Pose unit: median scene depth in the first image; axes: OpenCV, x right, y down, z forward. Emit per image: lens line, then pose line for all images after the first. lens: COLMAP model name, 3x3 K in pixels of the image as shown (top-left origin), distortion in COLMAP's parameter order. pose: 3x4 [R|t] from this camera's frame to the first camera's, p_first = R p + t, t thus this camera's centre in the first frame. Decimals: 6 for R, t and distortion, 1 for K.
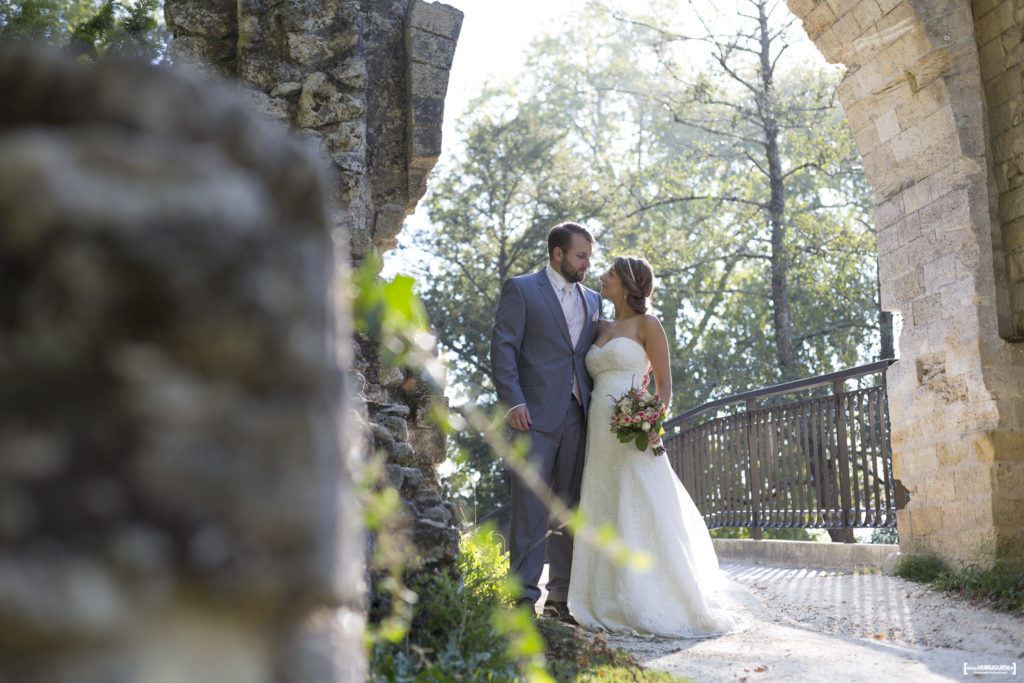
lens RADIAL K [[1406.5, 0, 511.3], [0, 1406.5, 337.9], [0, 0, 1]] dist [-0.028321, 0.000000]
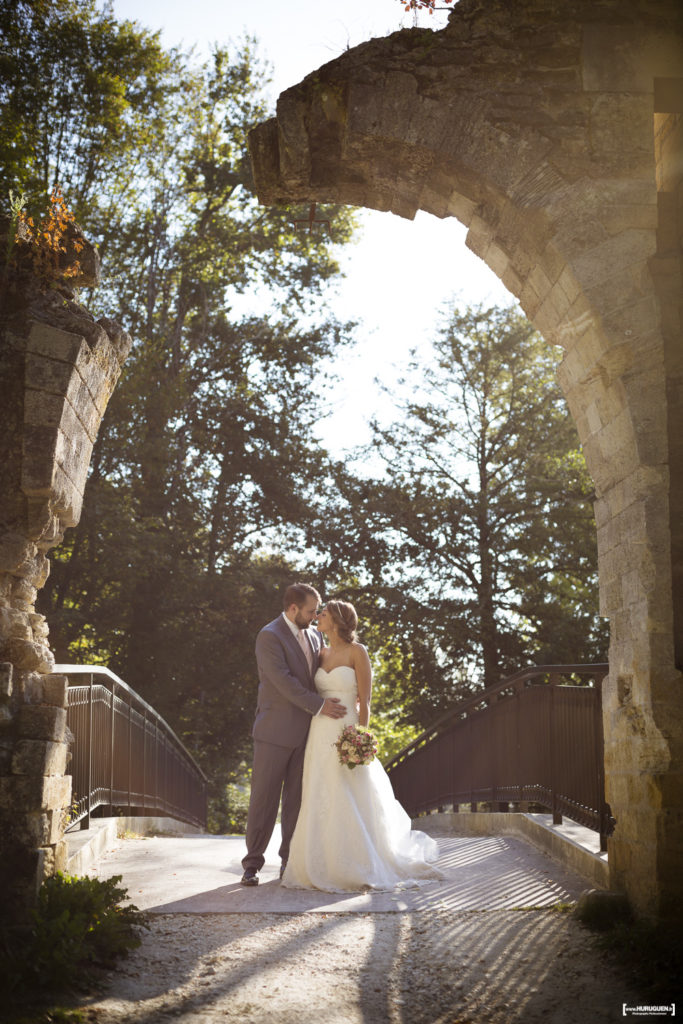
lens RADIAL K [[1406.5, 0, 342.9], [0, 1406.5, 516.0], [0, 0, 1]] dist [-0.028321, 0.000000]
pose [[0.986124, -0.008059, -0.165812, 0.281306], [0.009665, 0.999914, 0.008884, -0.106154], [0.165726, -0.010364, 0.986117, 0.072672]]
